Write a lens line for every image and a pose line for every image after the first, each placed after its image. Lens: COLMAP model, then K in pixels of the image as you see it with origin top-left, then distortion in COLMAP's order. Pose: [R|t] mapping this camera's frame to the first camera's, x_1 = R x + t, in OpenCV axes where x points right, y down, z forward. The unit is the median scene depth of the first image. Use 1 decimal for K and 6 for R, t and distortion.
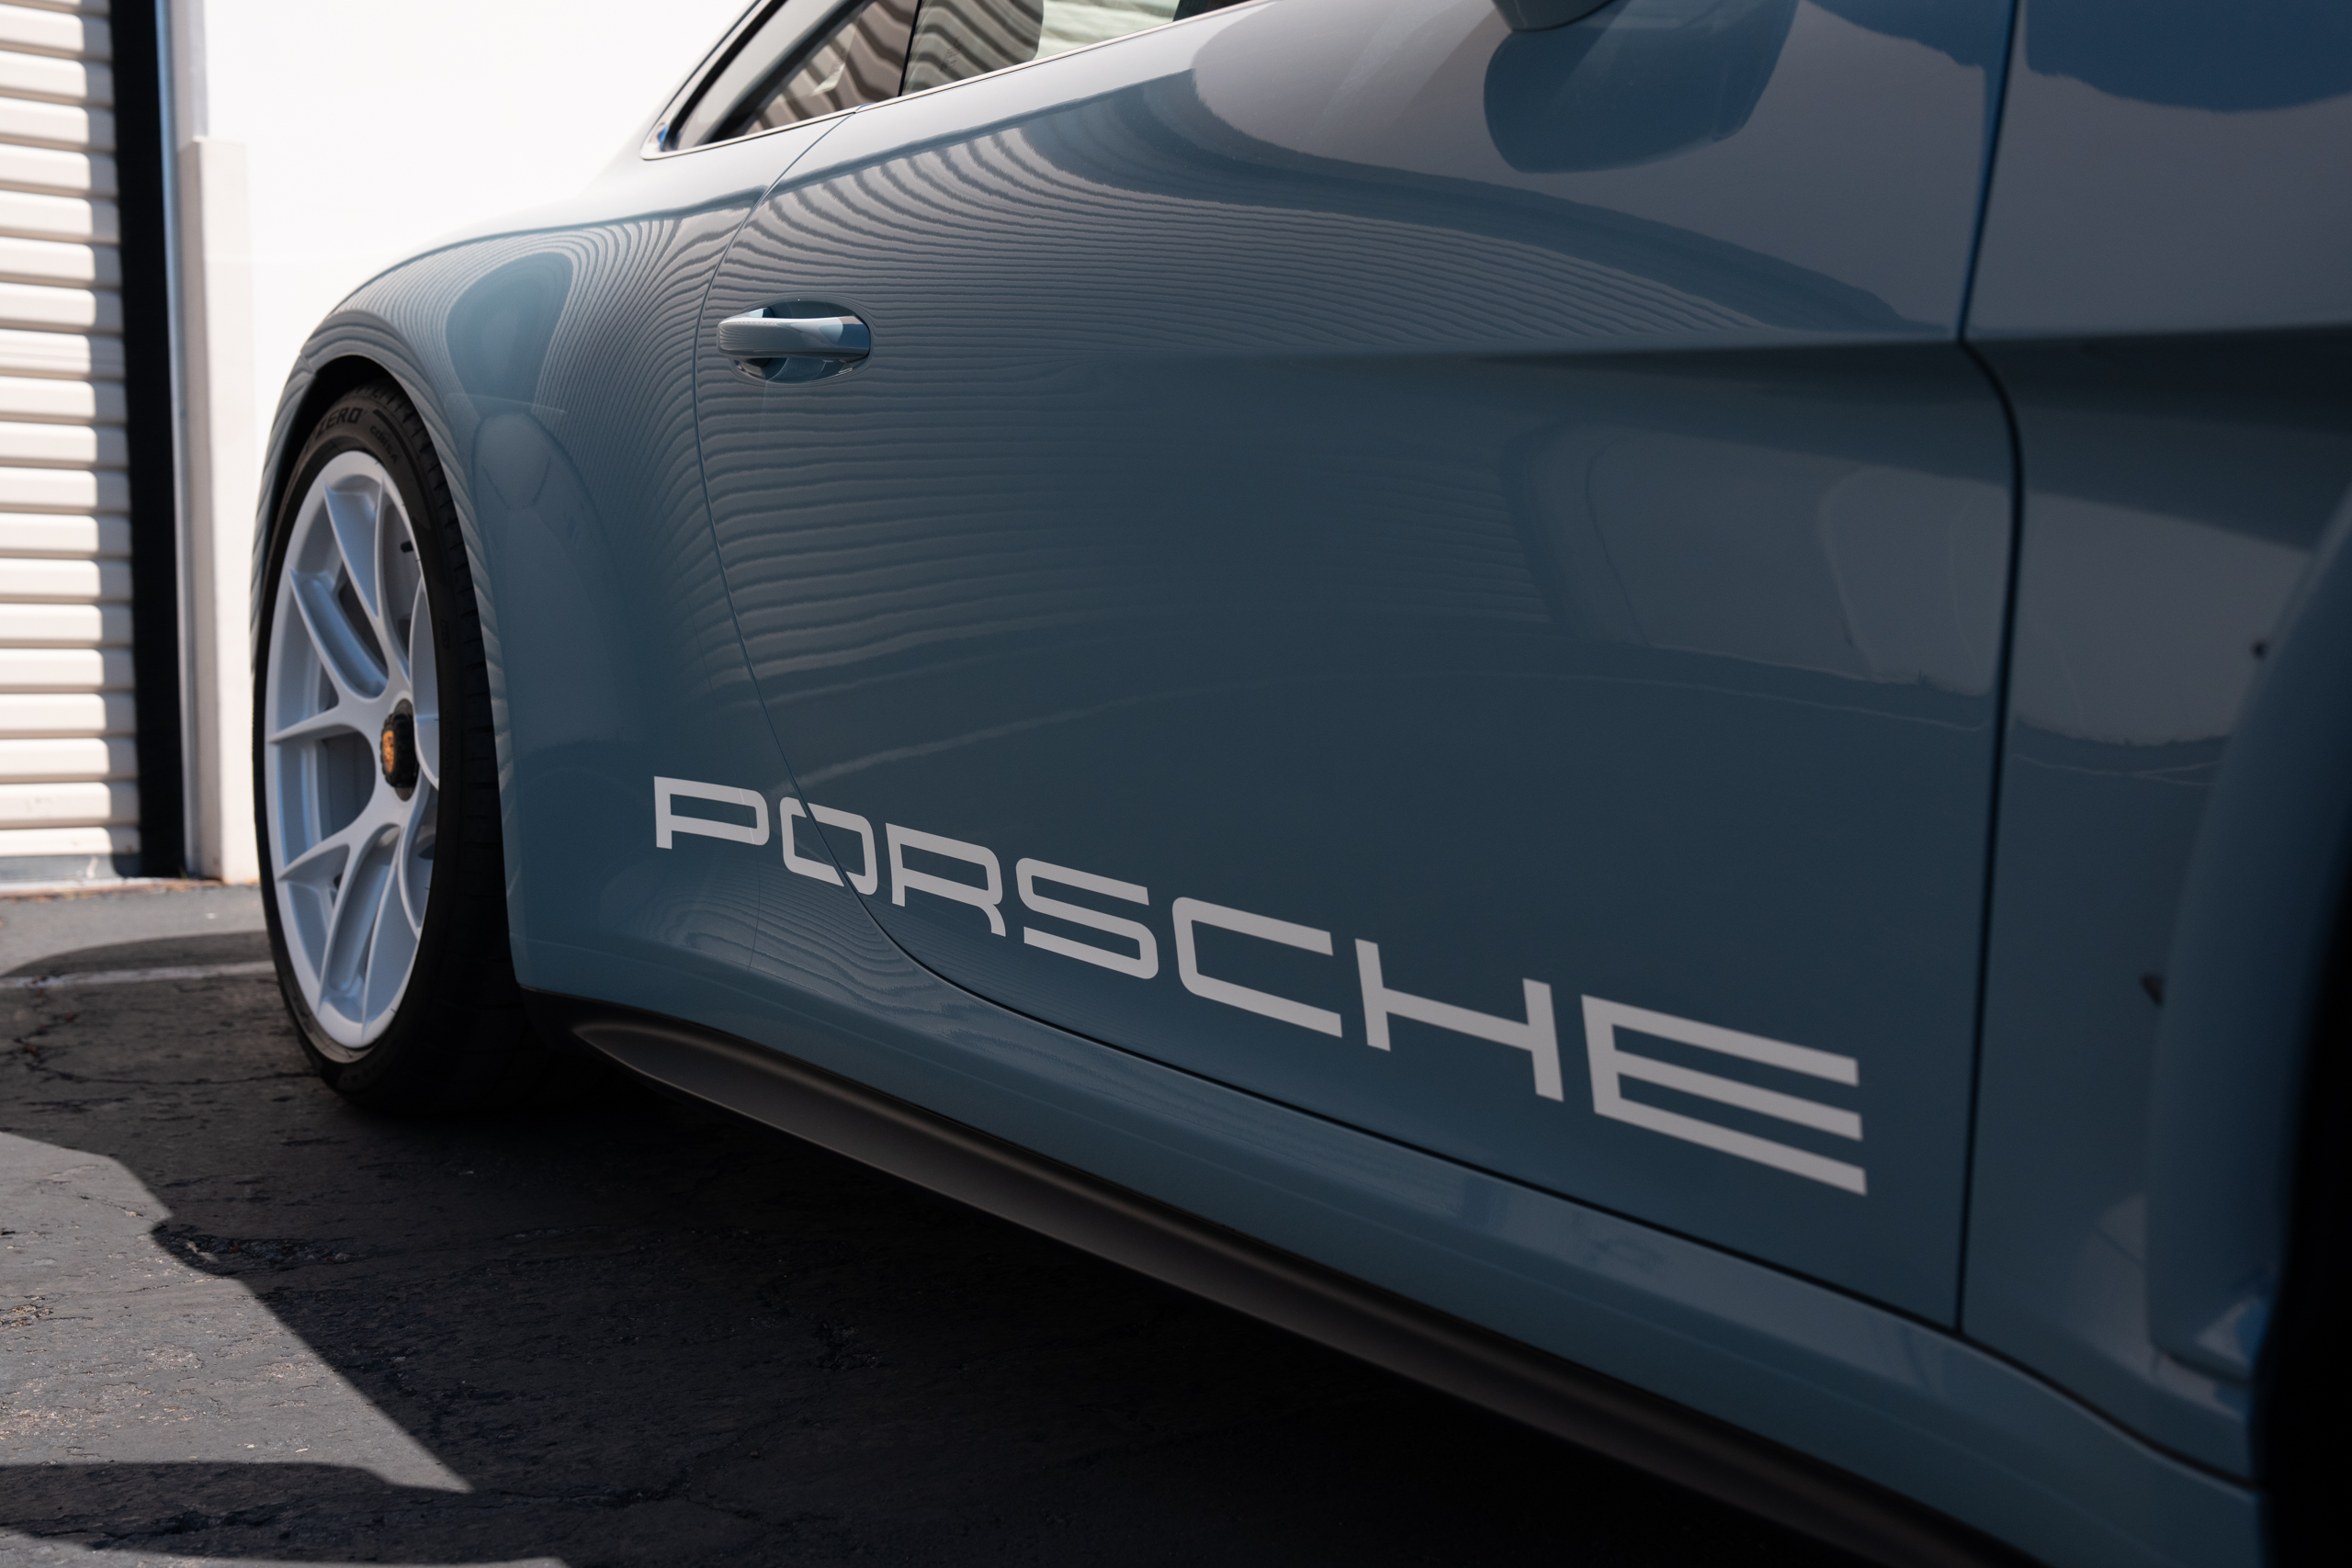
lens RADIAL K [[2690.7, 0, 1176.0], [0, 2690.7, 784.0], [0, 0, 1]] dist [0.007091, 0.247626]
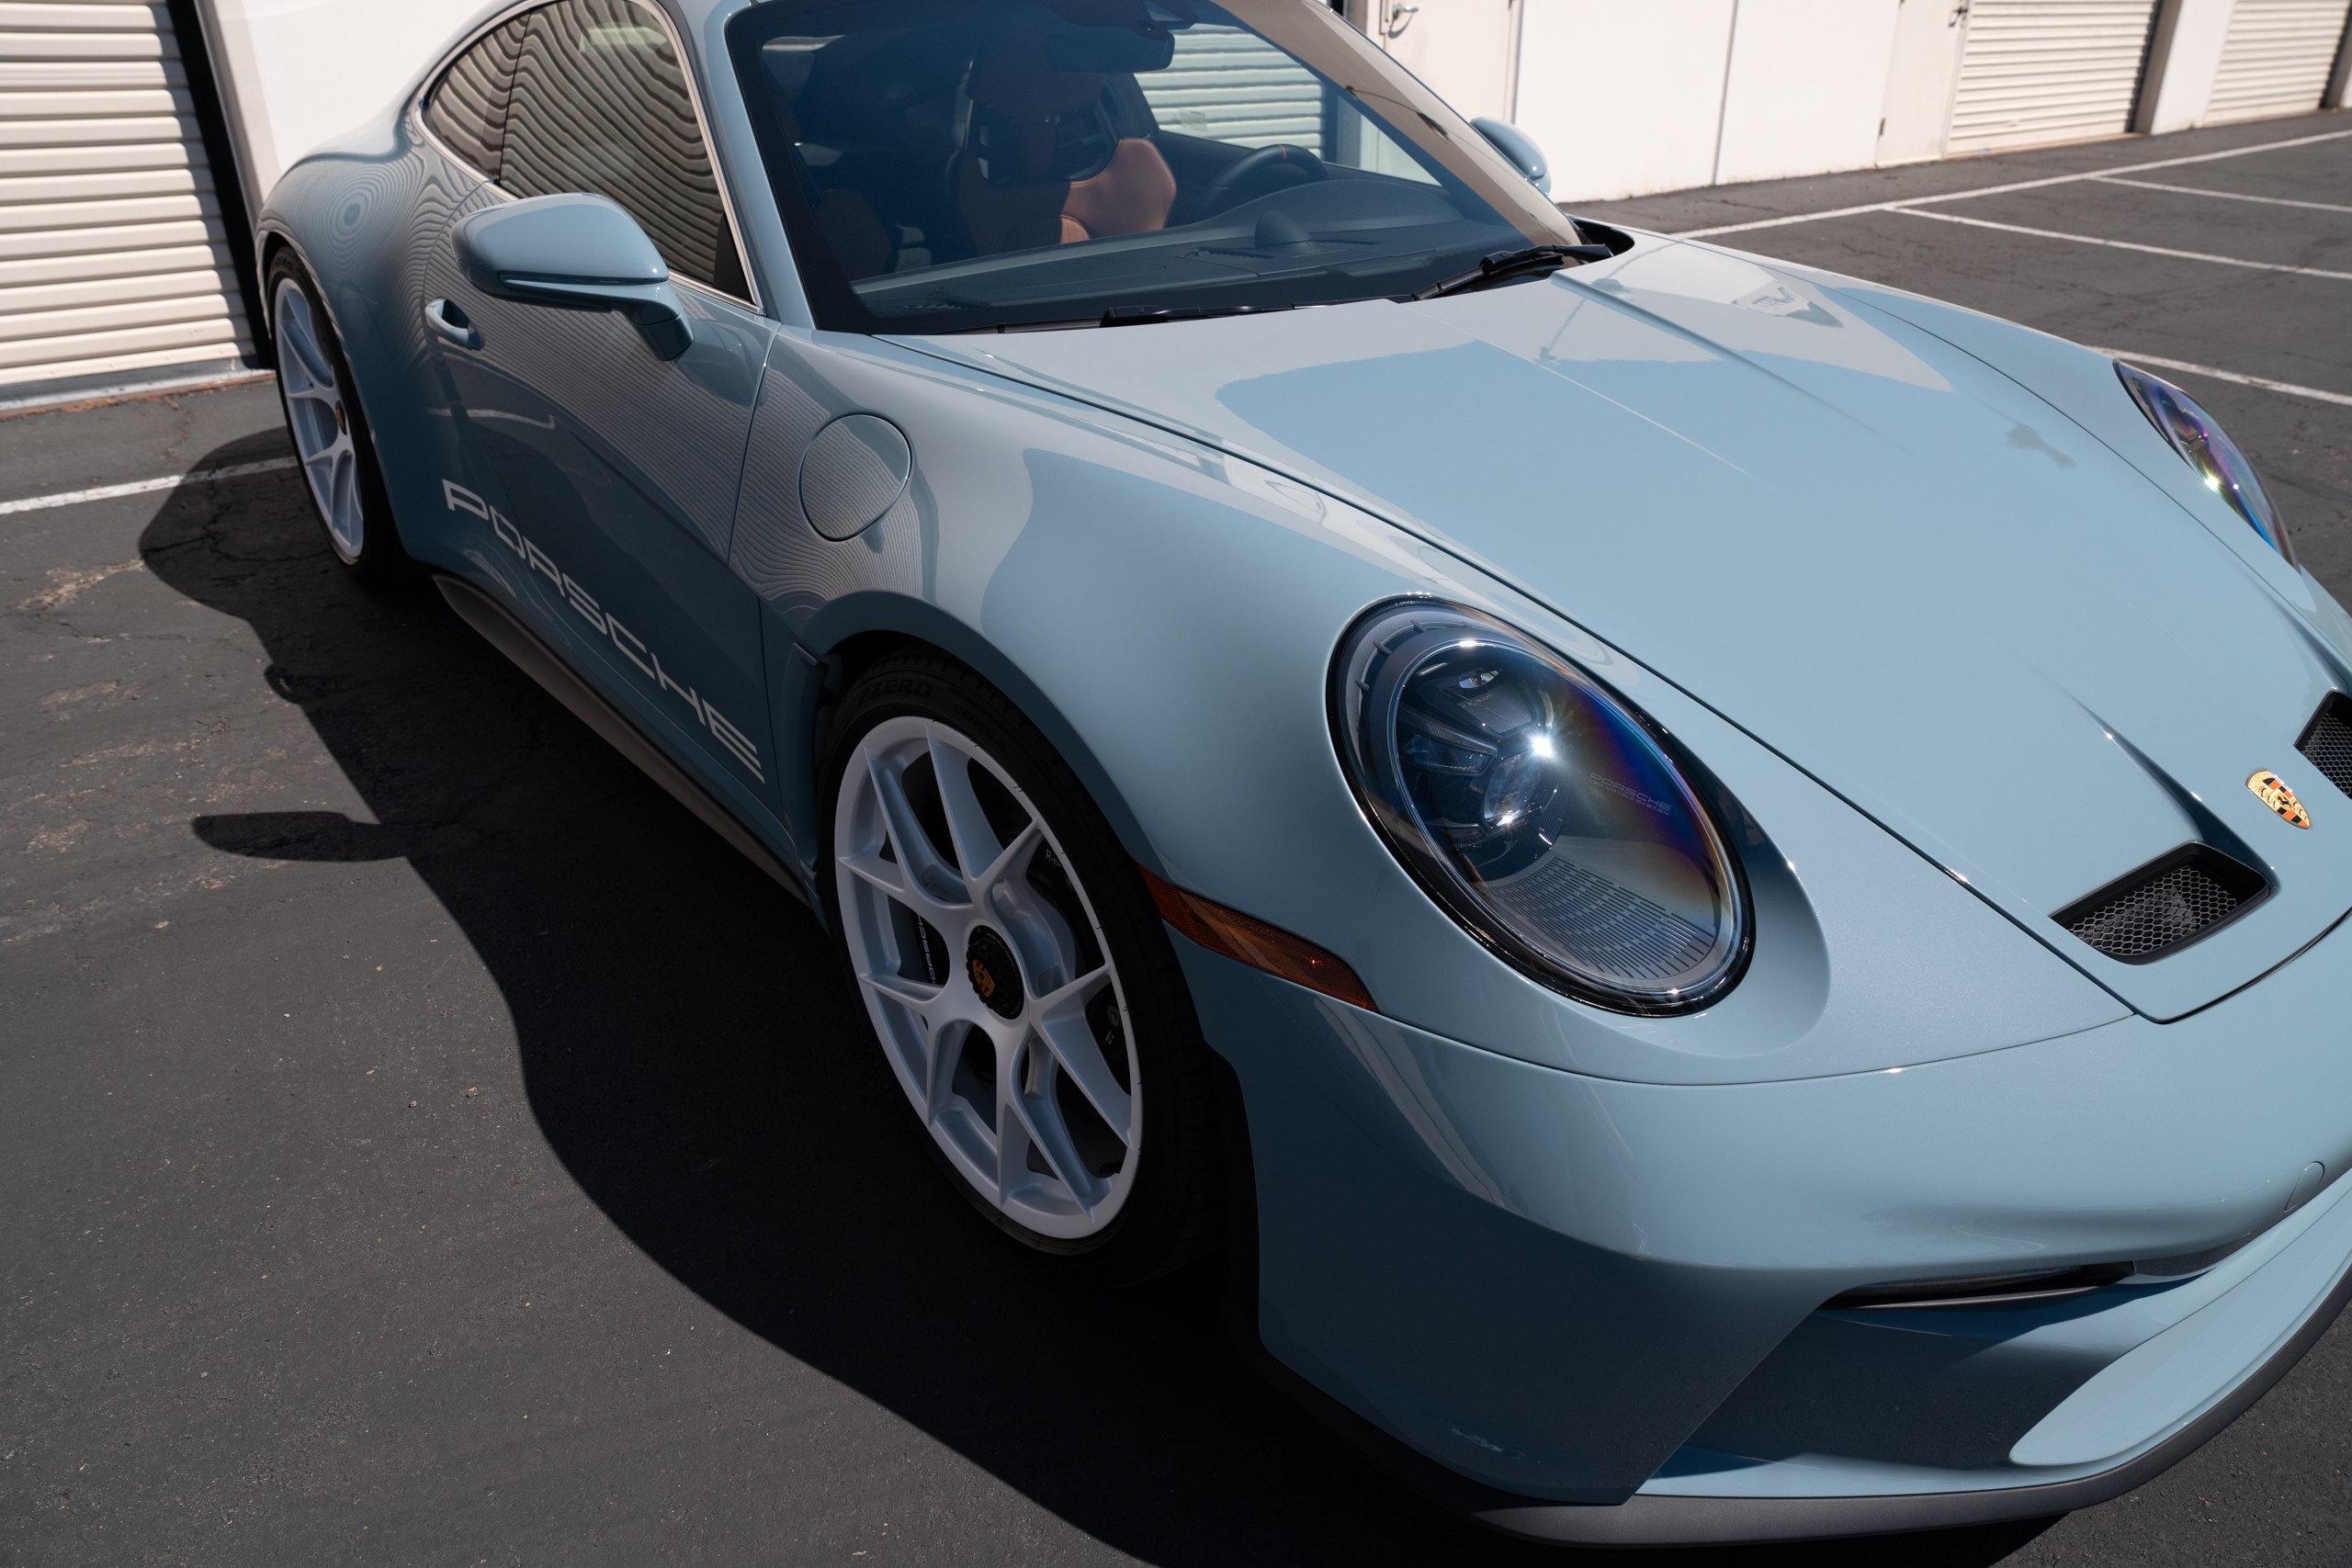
lens RADIAL K [[1594.1, 0, 1175.9], [0, 1594.1, 775.3], [0, 0, 1]] dist [-0.092553, 0.068899]
pose [[0.993464, -0.047050, 0.103998, 0.296549], [-0.000114, 0.910688, 0.413096, -0.345250], [-0.114146, -0.410407, 0.904730, -0.412297]]
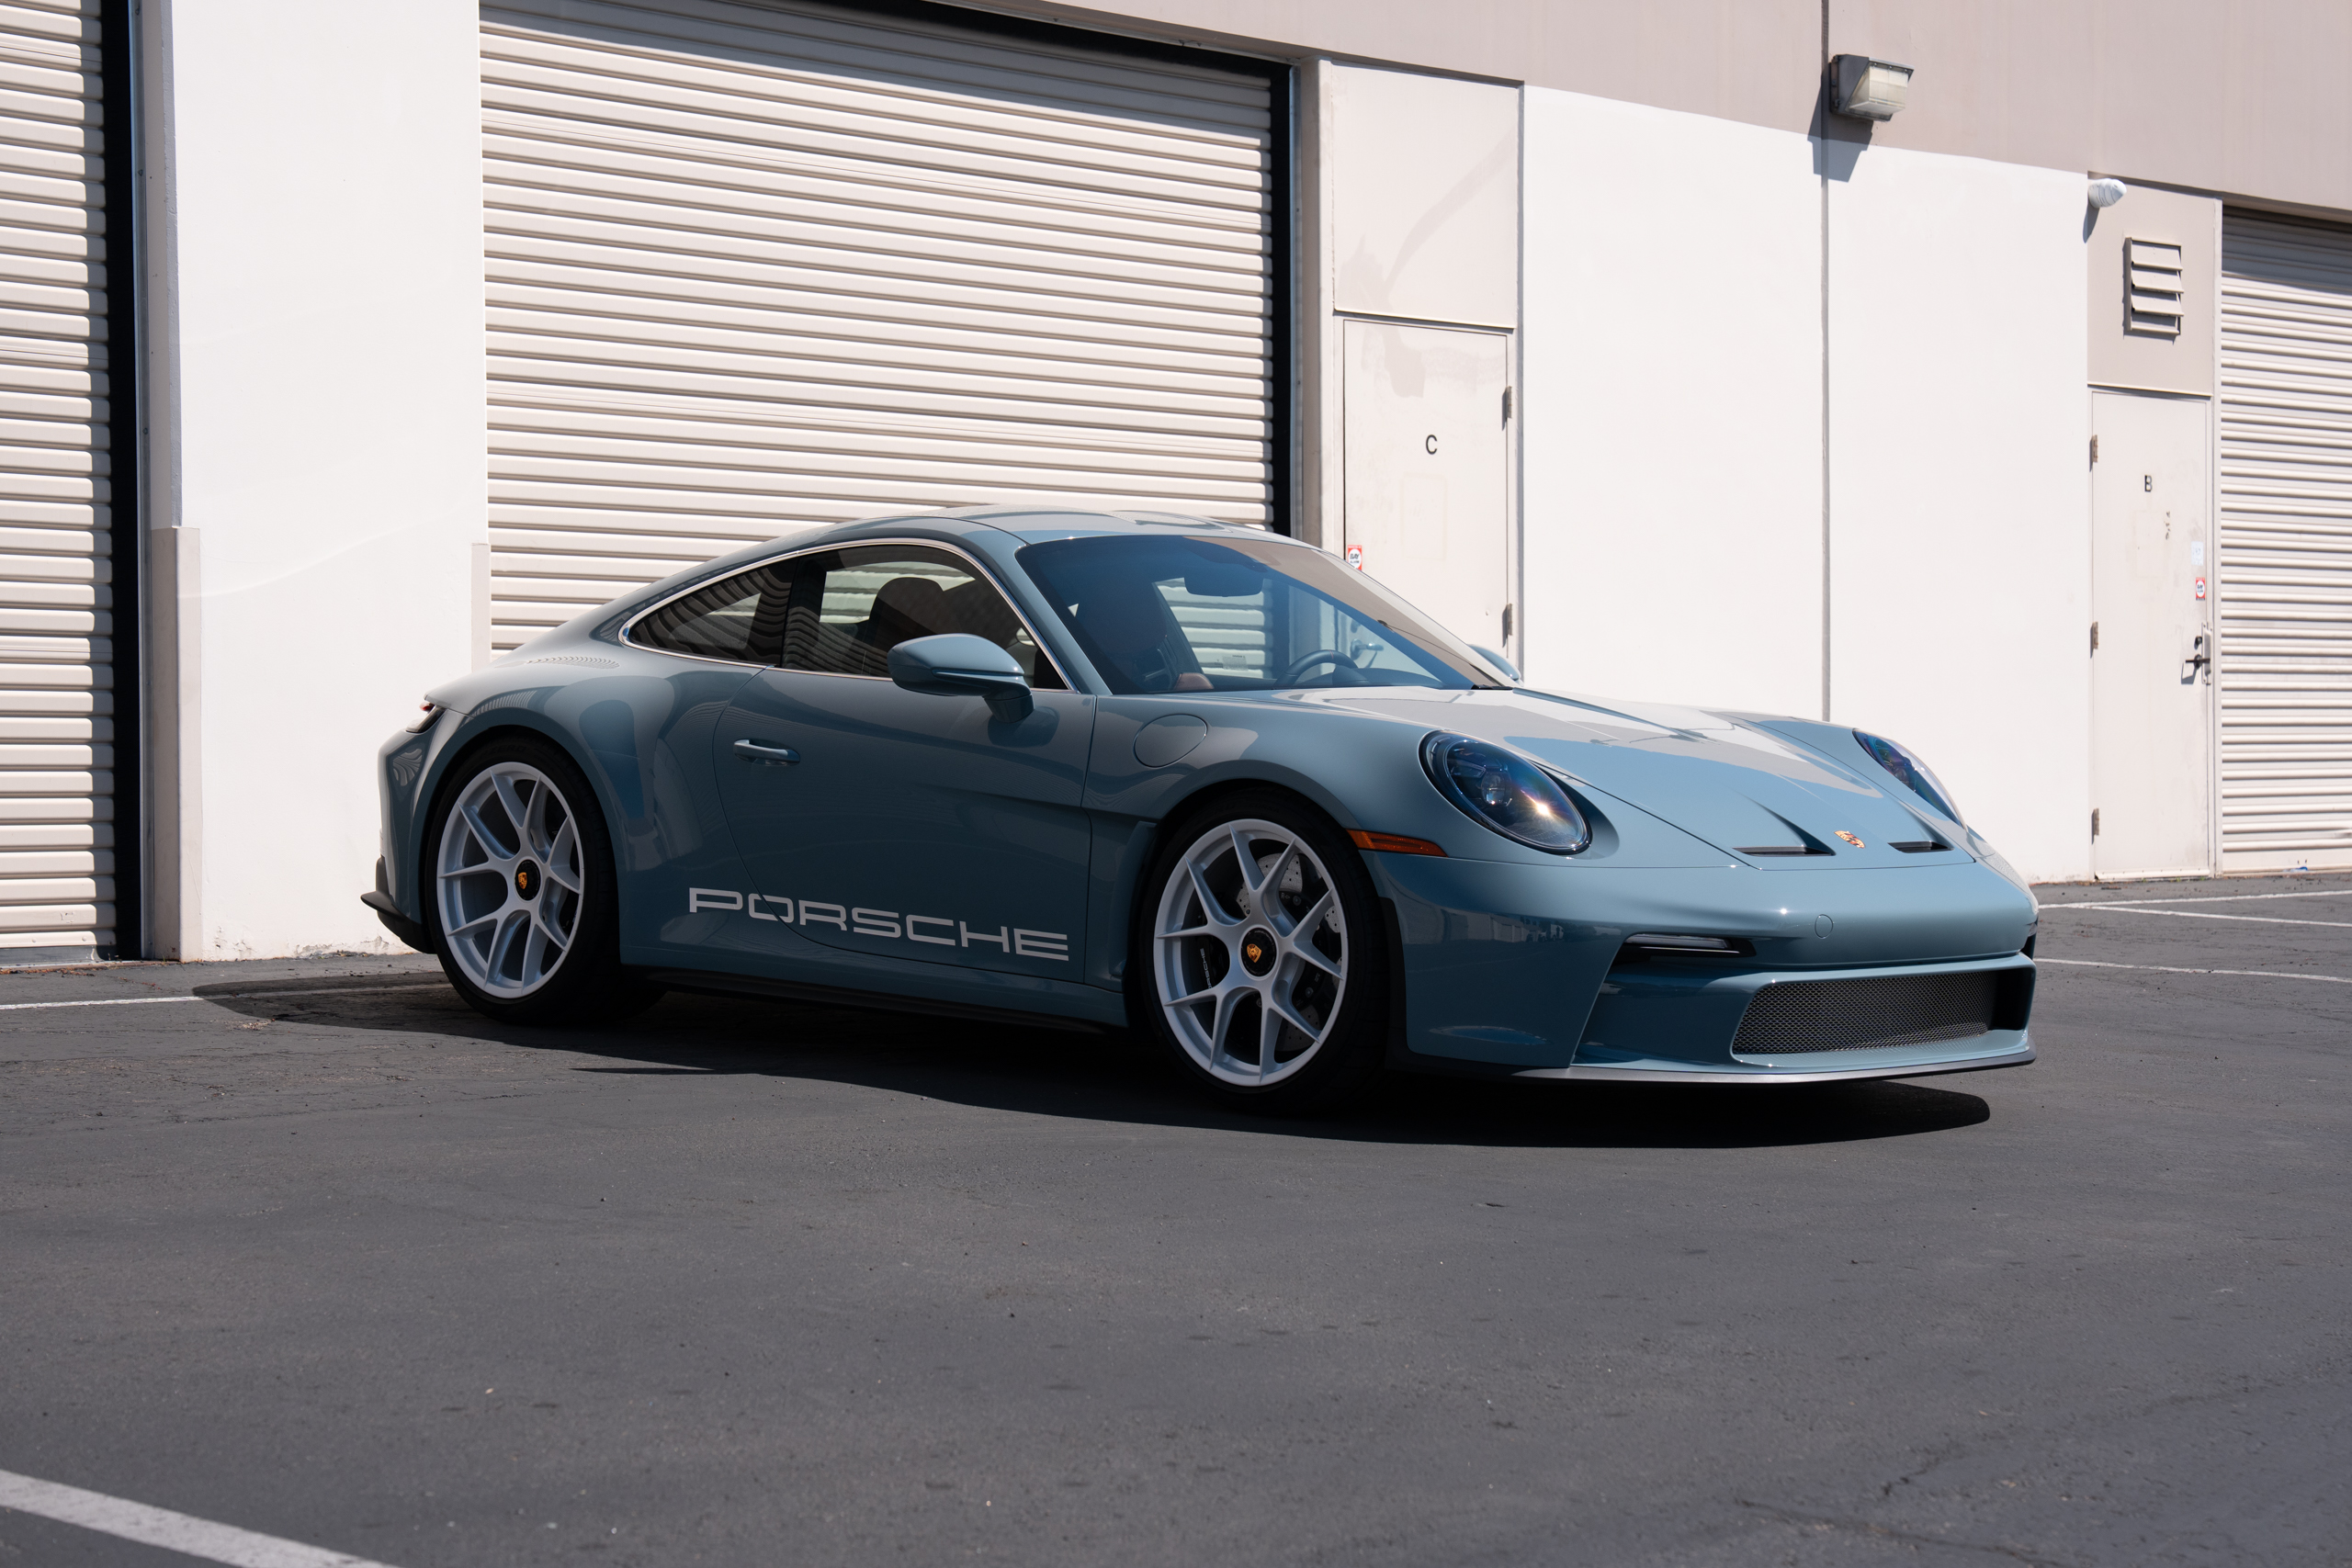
lens RADIAL K [[4462.9, 0, 1160.8], [0, 4462.9, 802.7], [0, 0, 1]] dist [0.327677, 0.147640]
pose [[0.976473, 0.000913, 0.215639, -0.797164], [0.005866, 0.999508, -0.030796, 0.061757], [-0.215561, 0.031336, 0.975987, -4.157601]]
